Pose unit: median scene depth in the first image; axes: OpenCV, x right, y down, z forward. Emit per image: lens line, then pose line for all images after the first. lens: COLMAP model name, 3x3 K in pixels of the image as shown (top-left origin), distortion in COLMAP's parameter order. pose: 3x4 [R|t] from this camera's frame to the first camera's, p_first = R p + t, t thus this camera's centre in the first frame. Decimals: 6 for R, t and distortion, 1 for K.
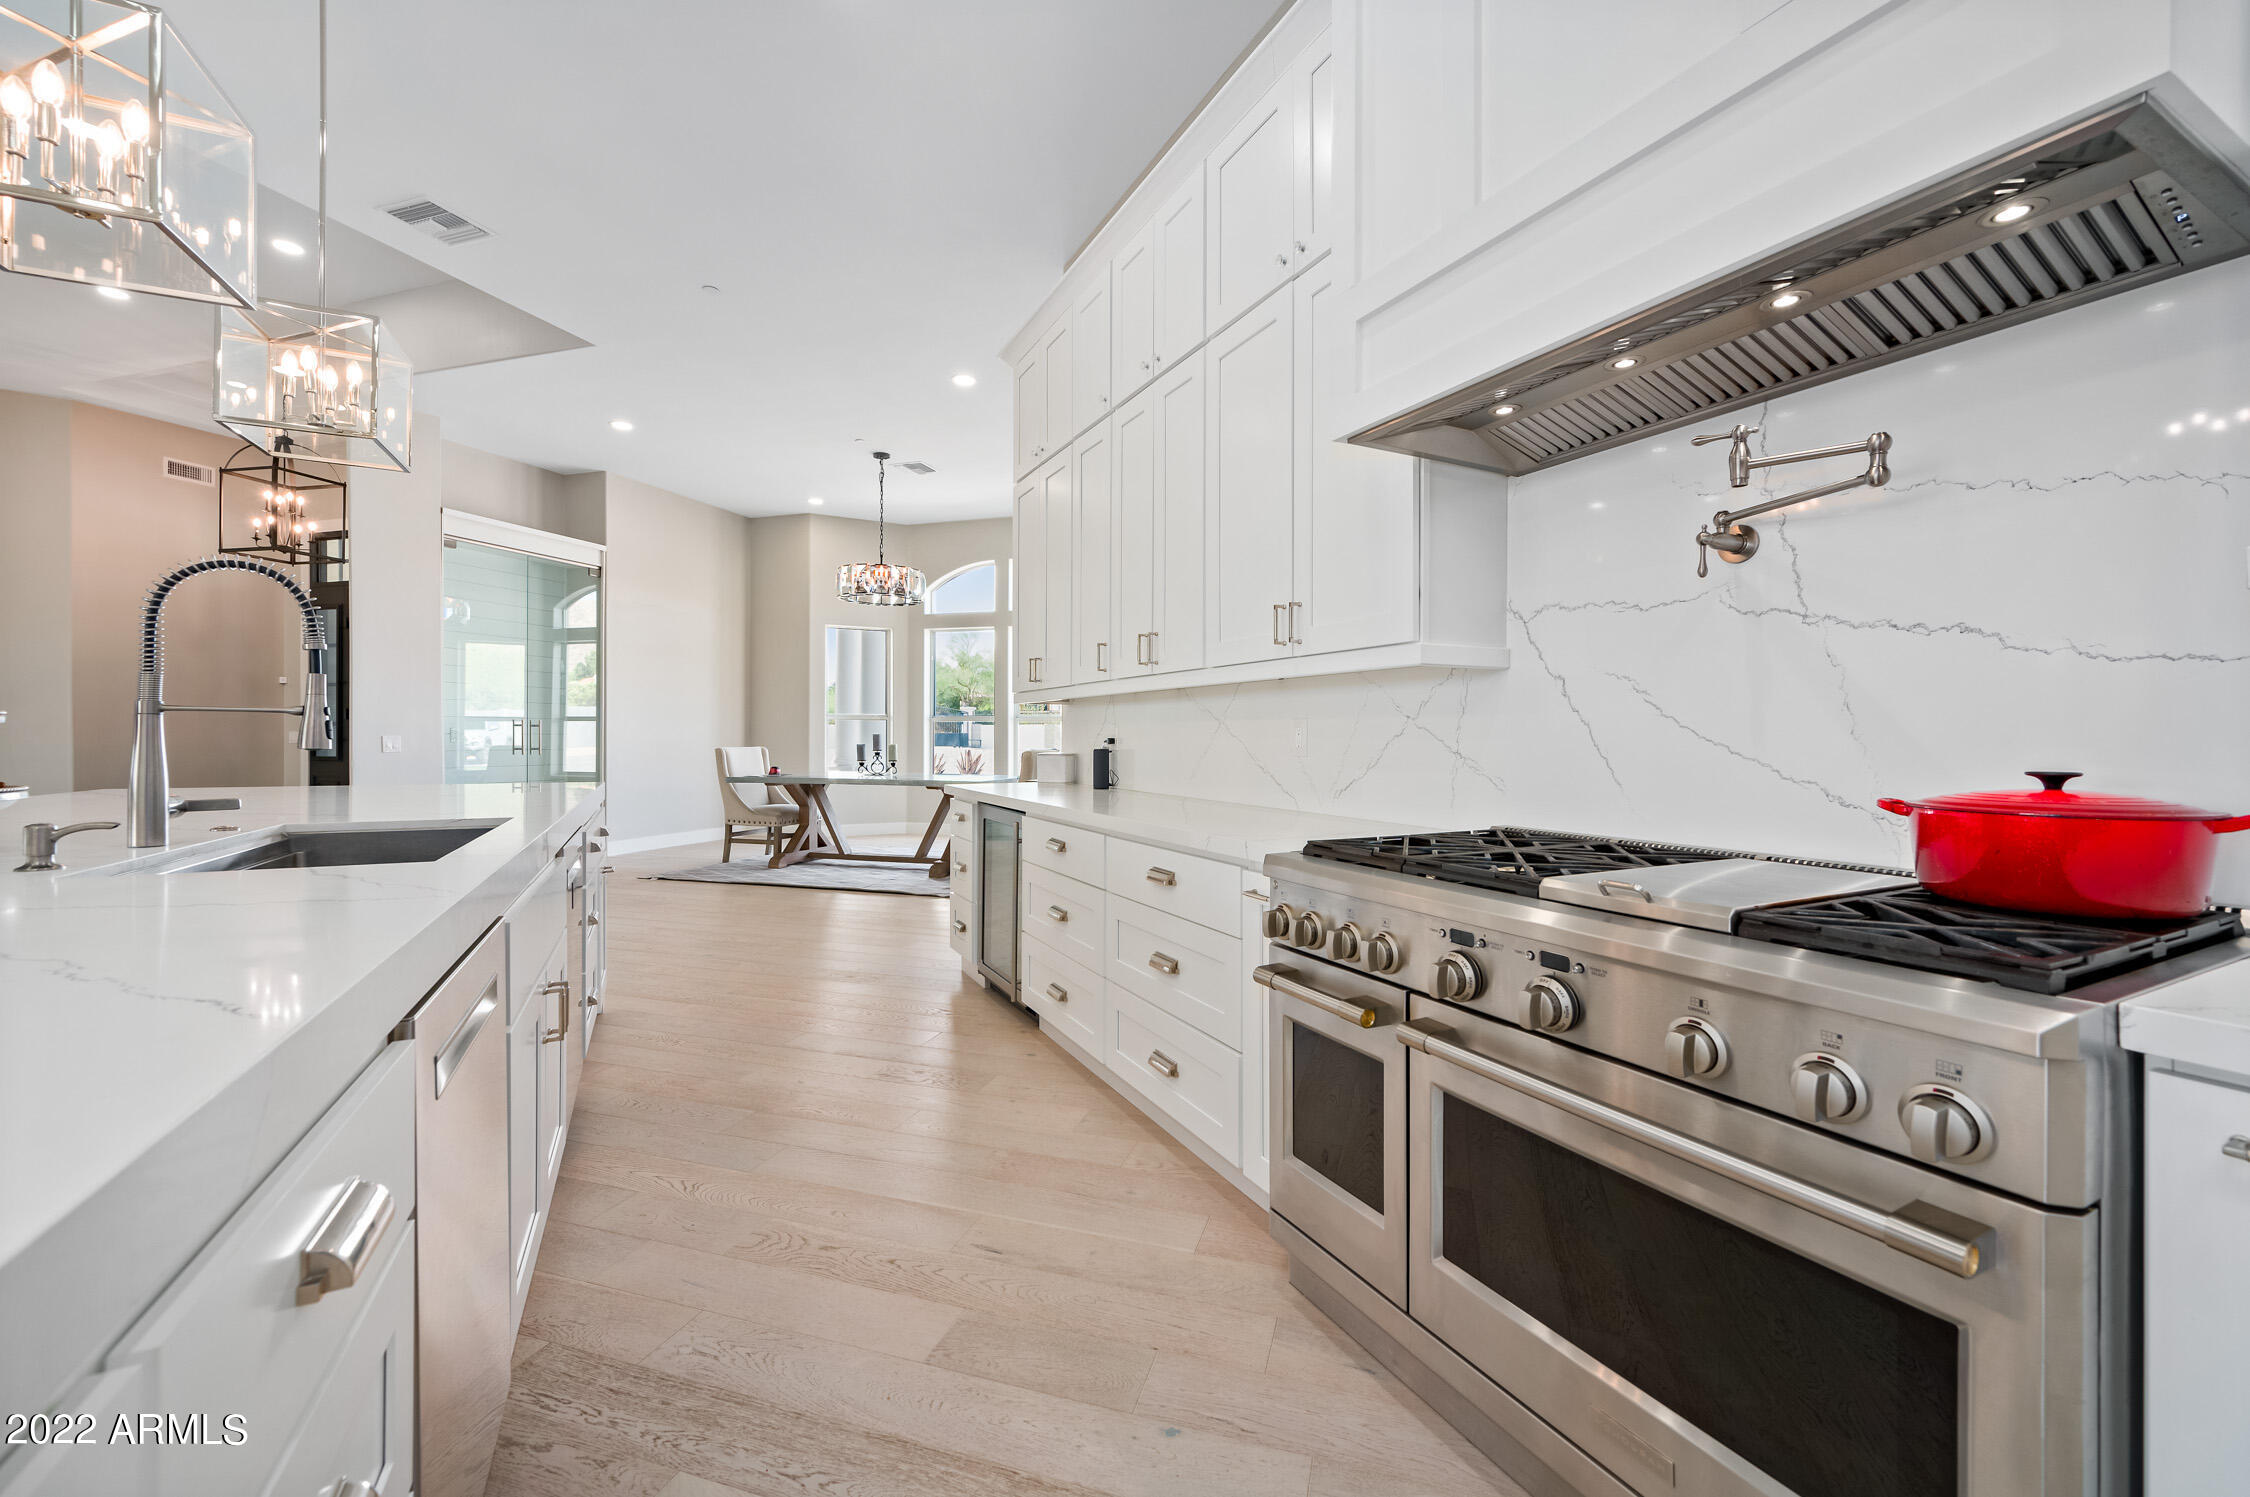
lens RADIAL K [[890.5, 0, 1127.4], [0, 890.5, 739.0], [0, 0, 1]] dist [0.000250, -0.000147]
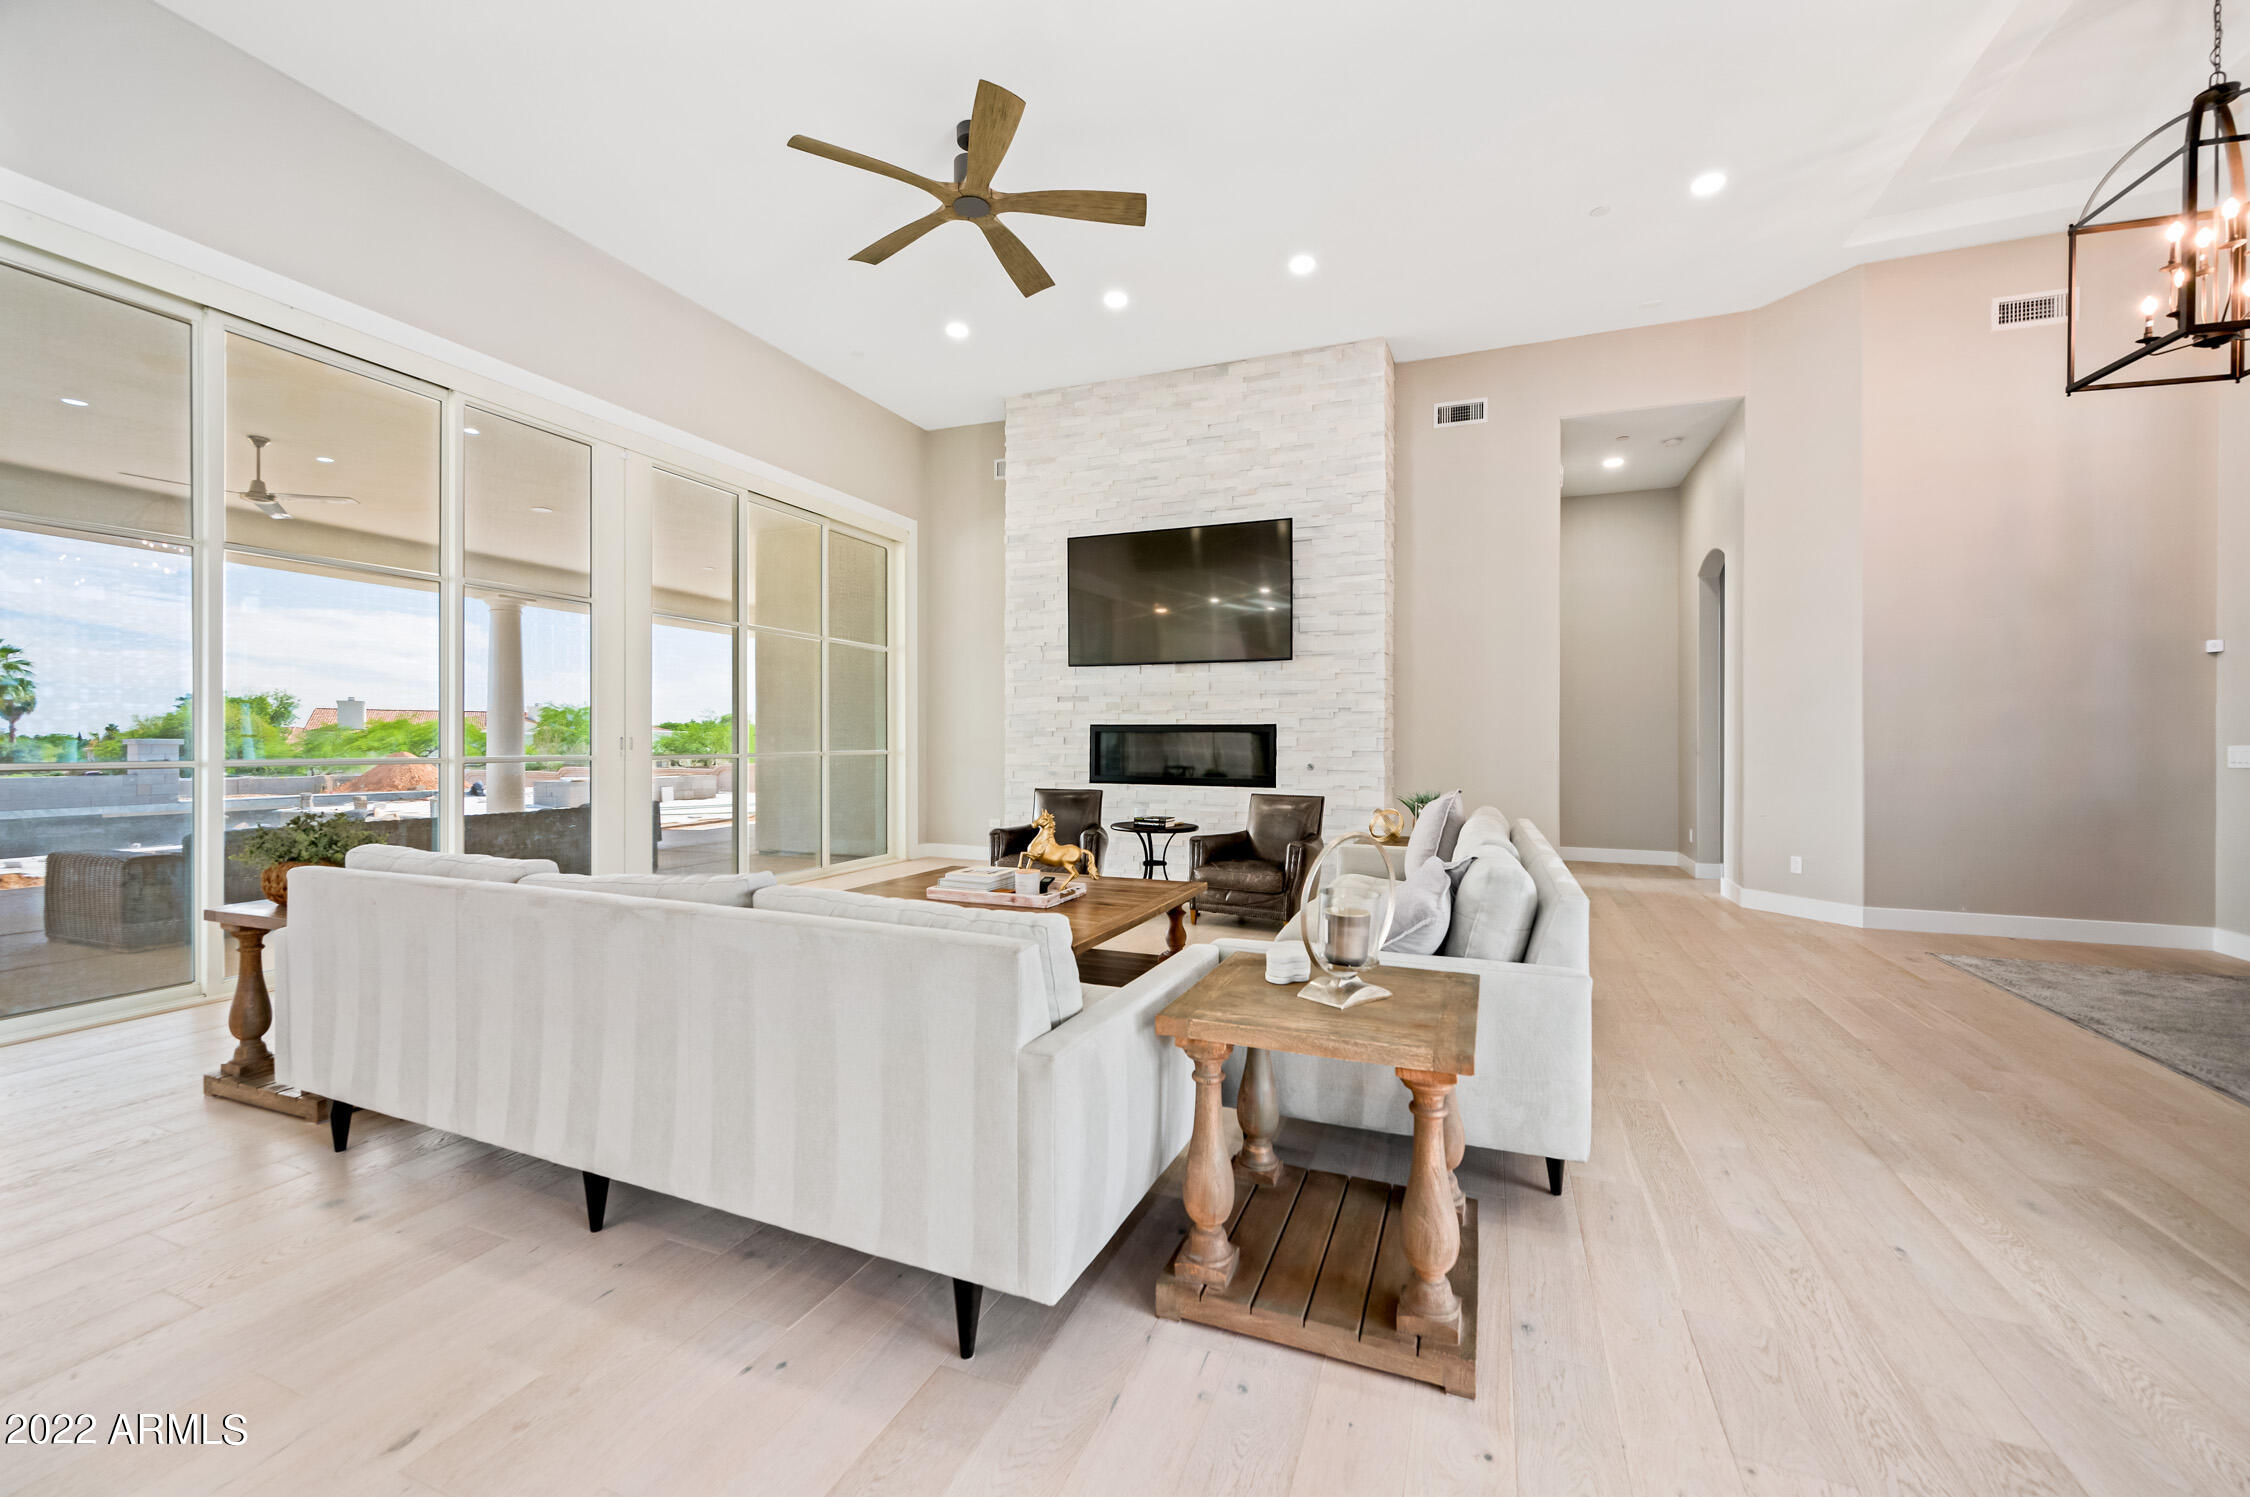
lens RADIAL K [[890.5, 0, 1127.4], [0, 890.5, 739.0], [0, 0, 1]] dist [0.000250, -0.000147]
pose [[-0.075861, -0.006910, -0.997094, -0.481330], [-0.007719, 0.999950, -0.006343, -0.004430], [0.997089, 0.007215, -0.075910, 0.513265]]
